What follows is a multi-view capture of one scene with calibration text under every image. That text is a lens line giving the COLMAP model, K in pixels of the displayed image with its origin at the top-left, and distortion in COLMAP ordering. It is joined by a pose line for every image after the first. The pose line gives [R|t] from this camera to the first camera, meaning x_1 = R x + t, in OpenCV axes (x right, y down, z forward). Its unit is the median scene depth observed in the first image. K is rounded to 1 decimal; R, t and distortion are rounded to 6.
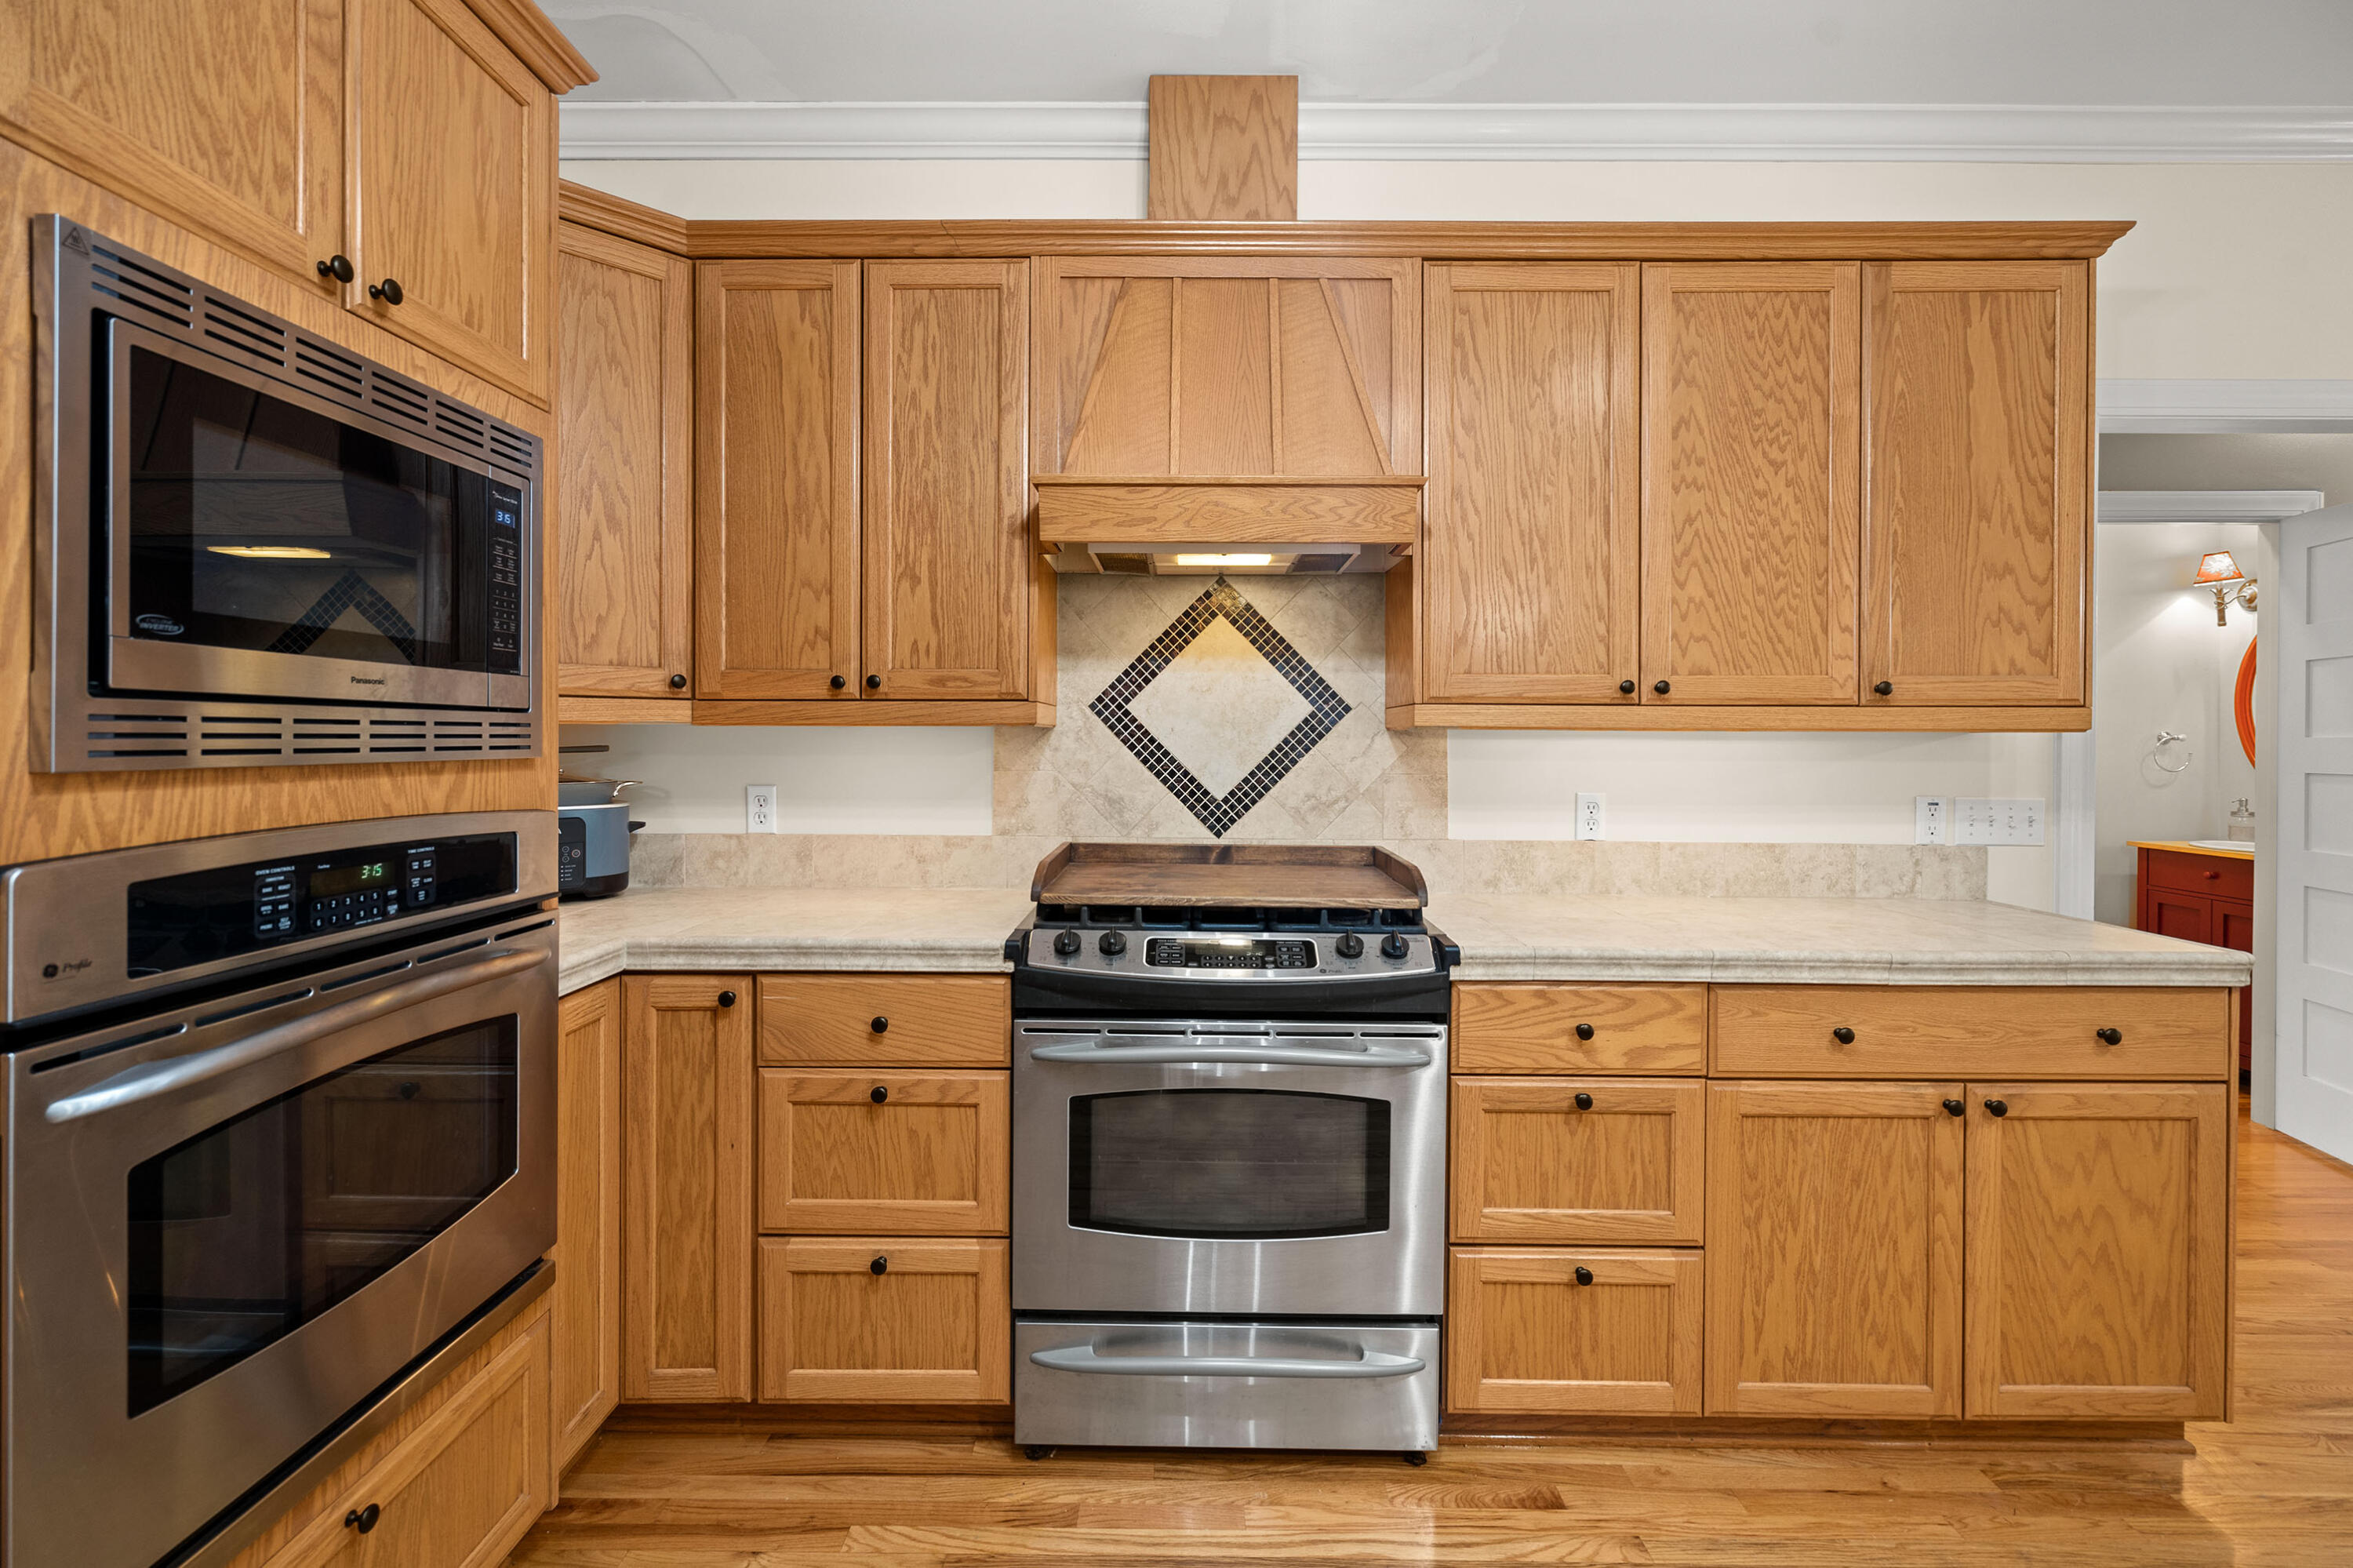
lens RADIAL K [[1087.9, 0, 1196.0], [0, 1087.9, 742.9], [0, 0, 1]] dist [-0.004329, 0.003826]
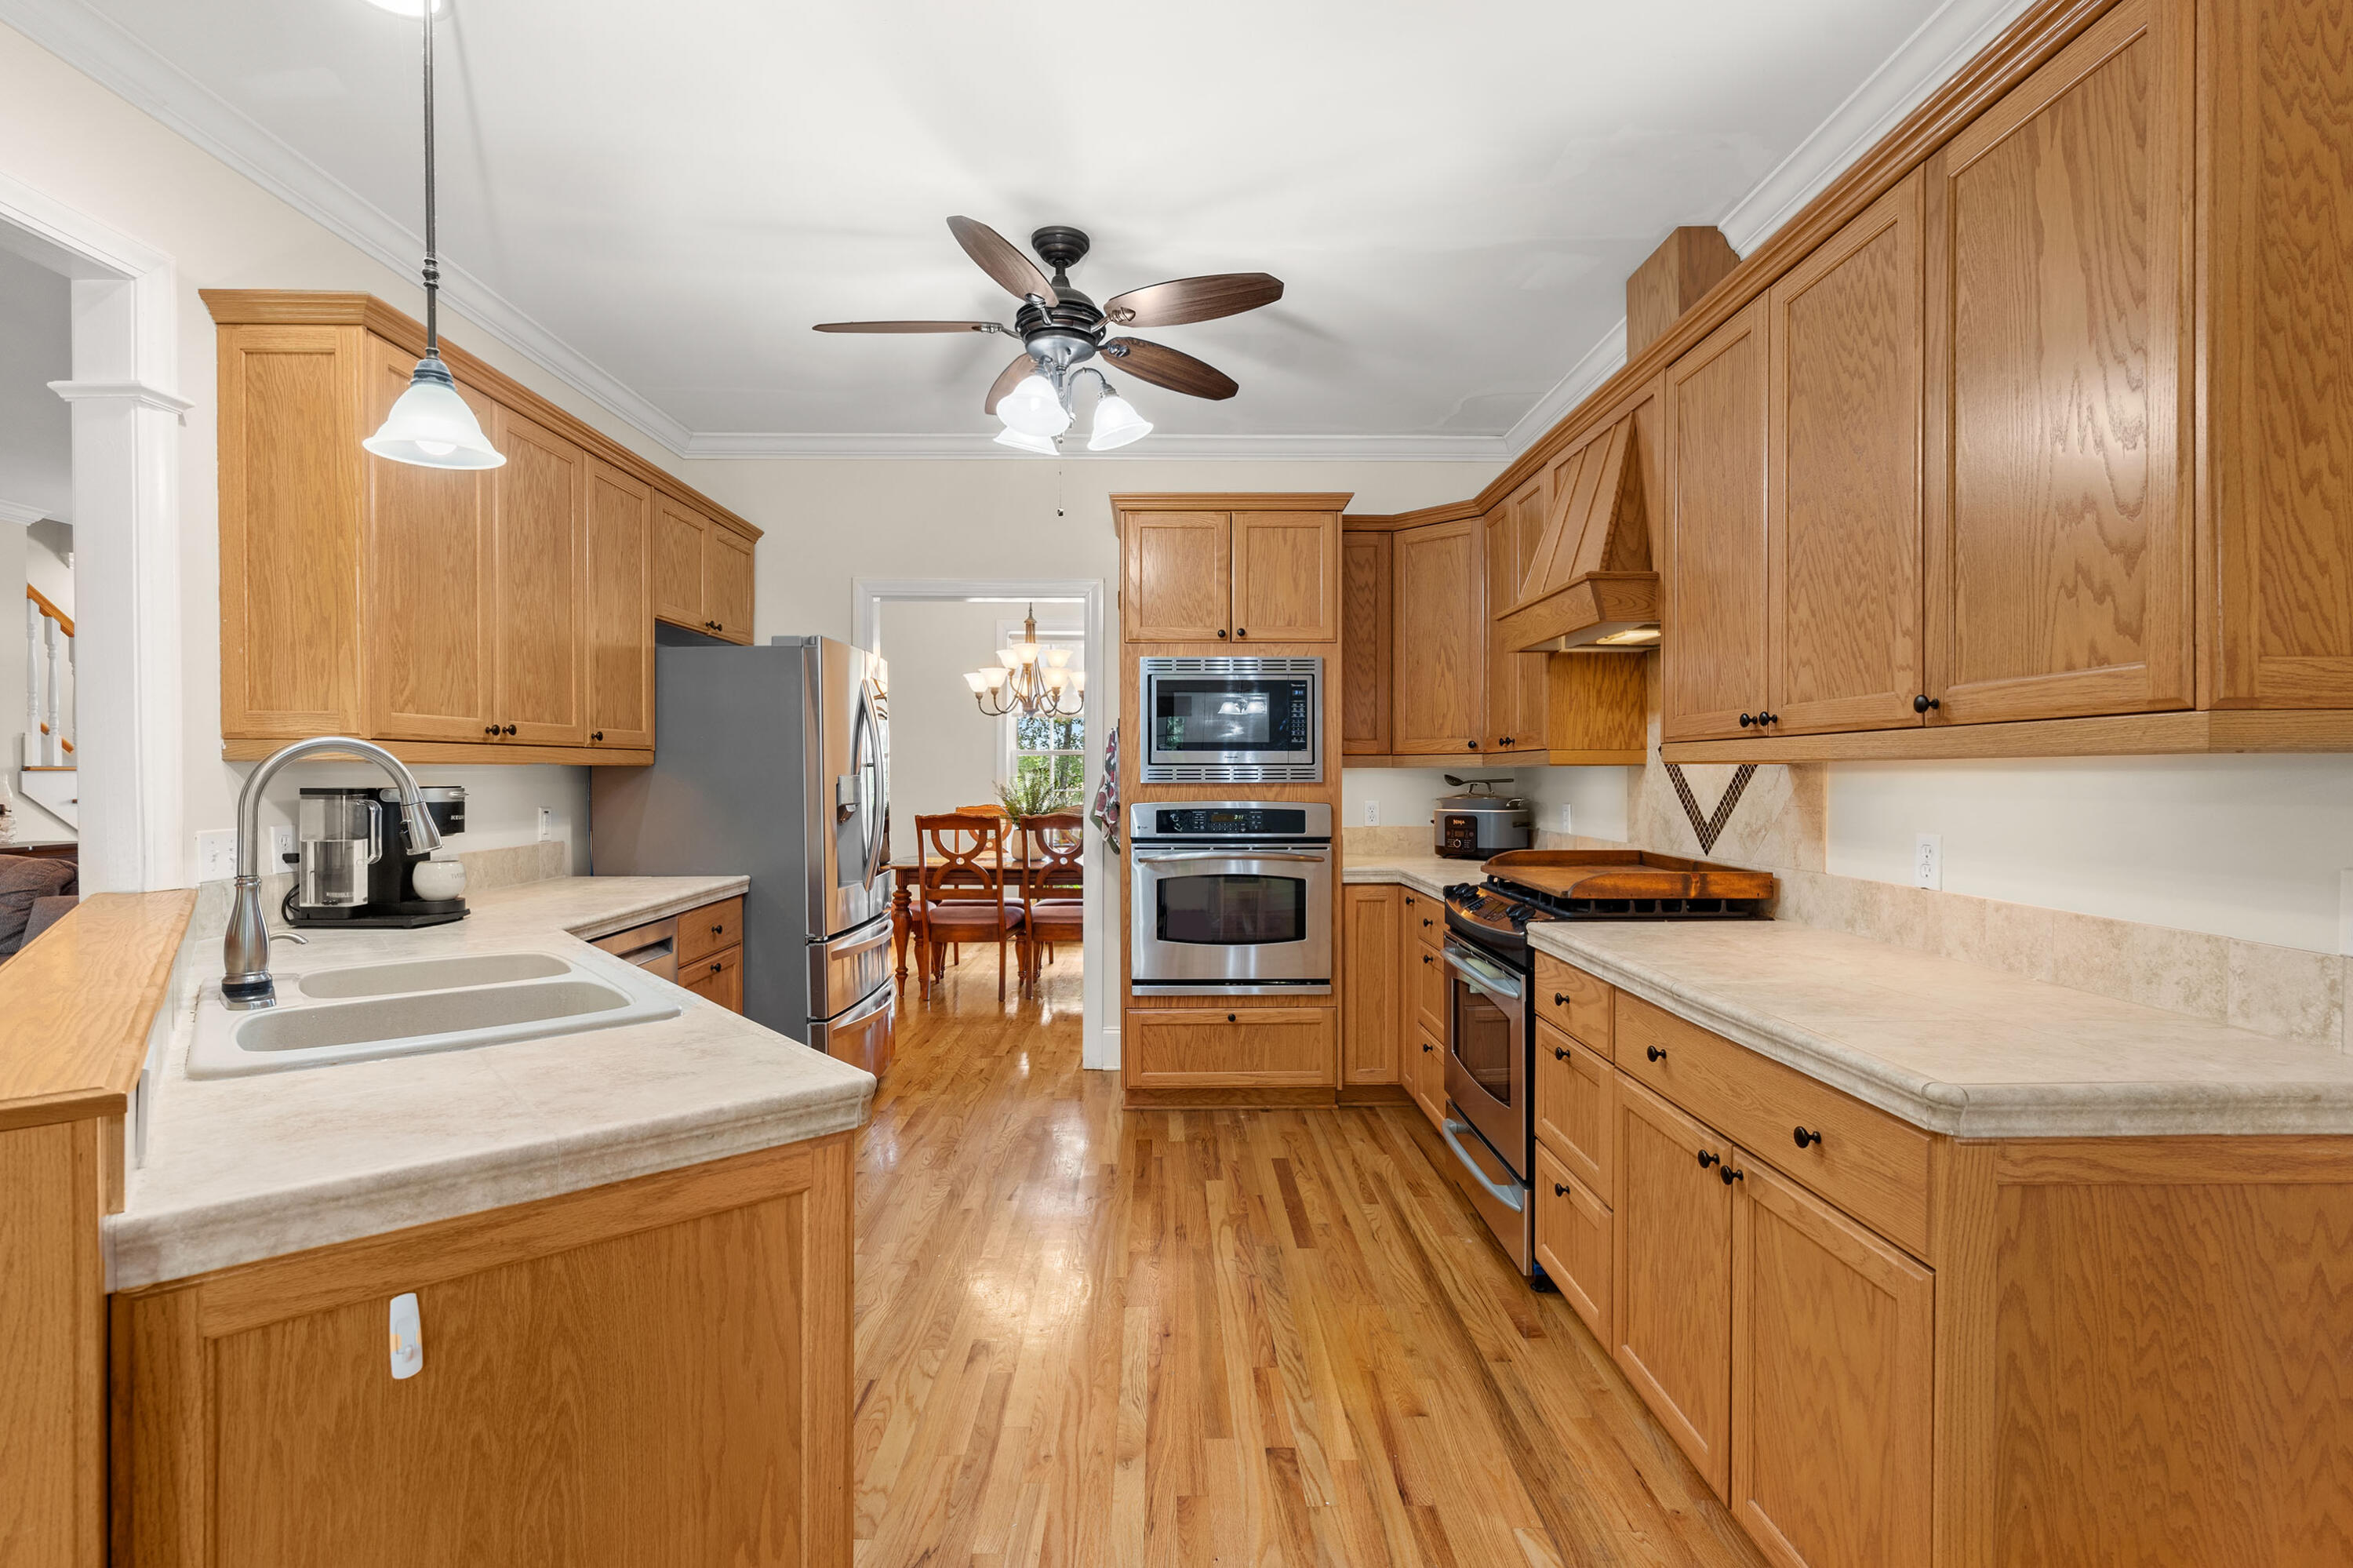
lens RADIAL K [[1087.9, 0, 1168.6], [0, 1087.9, 786.5], [0, 0, 1]] dist [-0.004329, 0.003826]
pose [[0.009321, 0.006070, -0.999938, 1.392855], [-0.003223, 0.999977, 0.006040, 0.005985], [0.999951, 0.003167, 0.009340, 0.446162]]
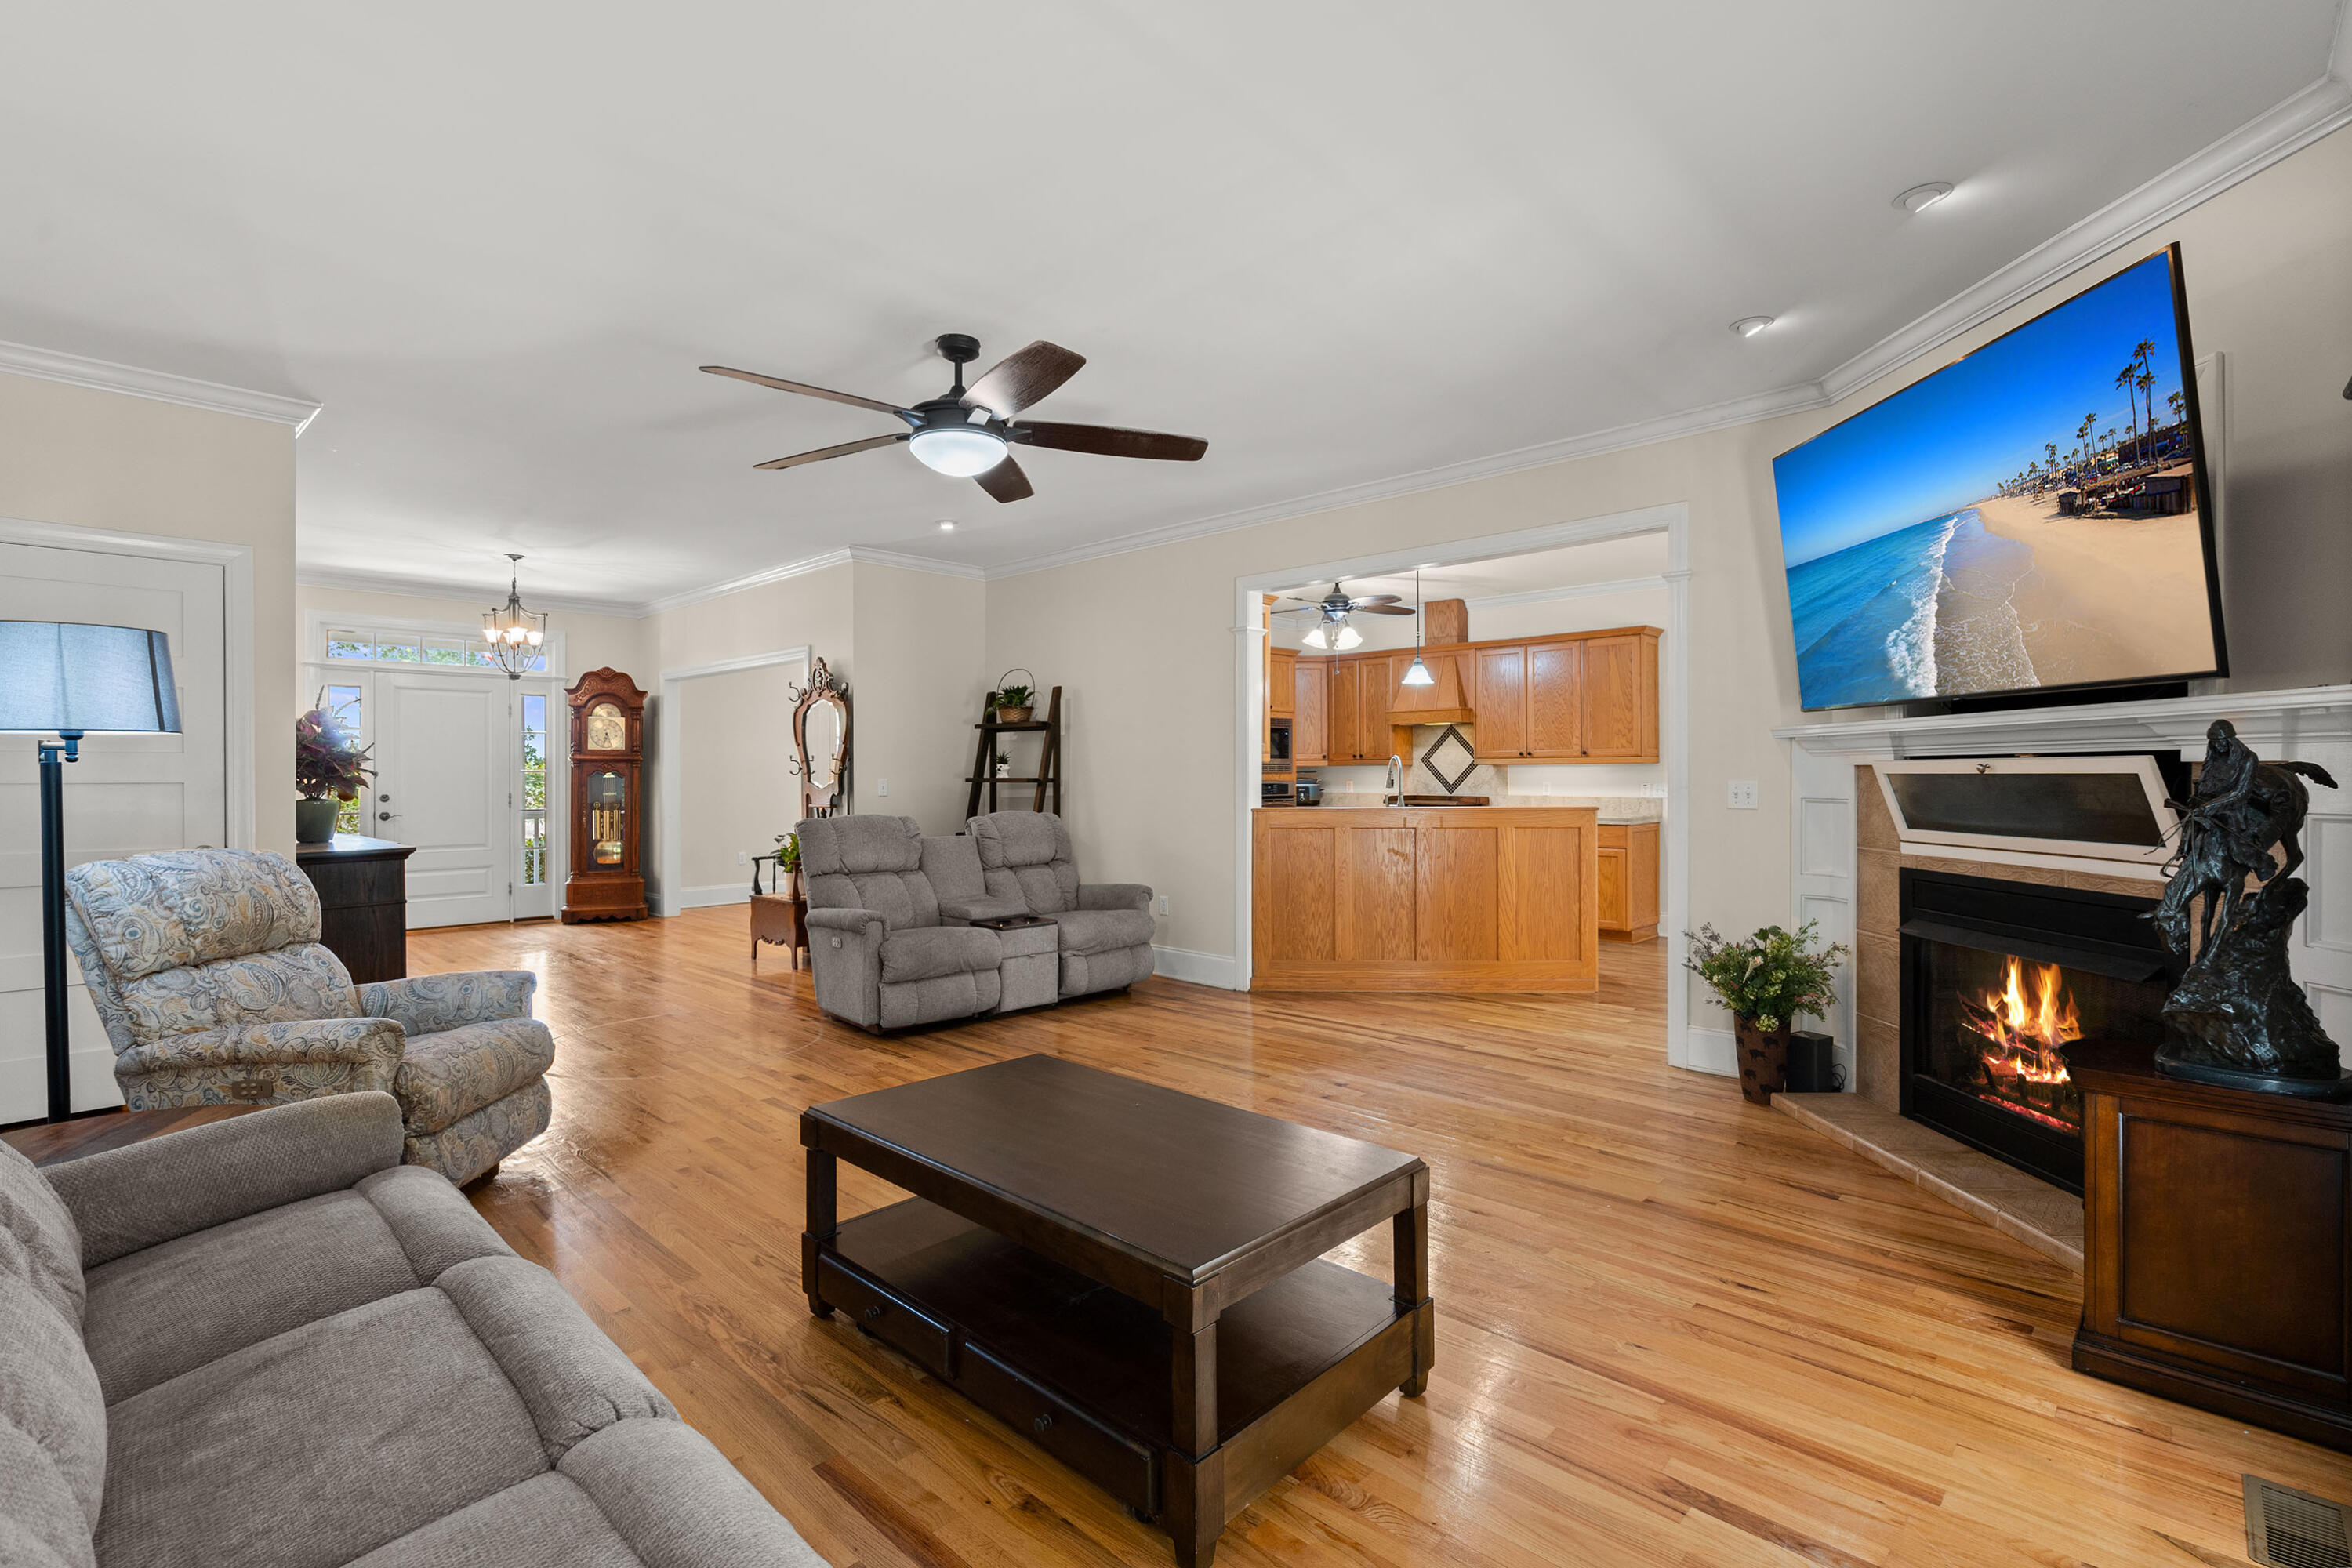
lens RADIAL K [[1087.4, 0, 1179.1], [0, 1087.4, 773.2], [0, 0, 1]] dist [-0.004329, 0.003826]
pose [[0.724546, -0.007881, -0.689182, 2.191073], [0.004077, 0.999966, -0.007148, 0.042404], [0.689215, 0.002369, 0.724553, -2.684528]]
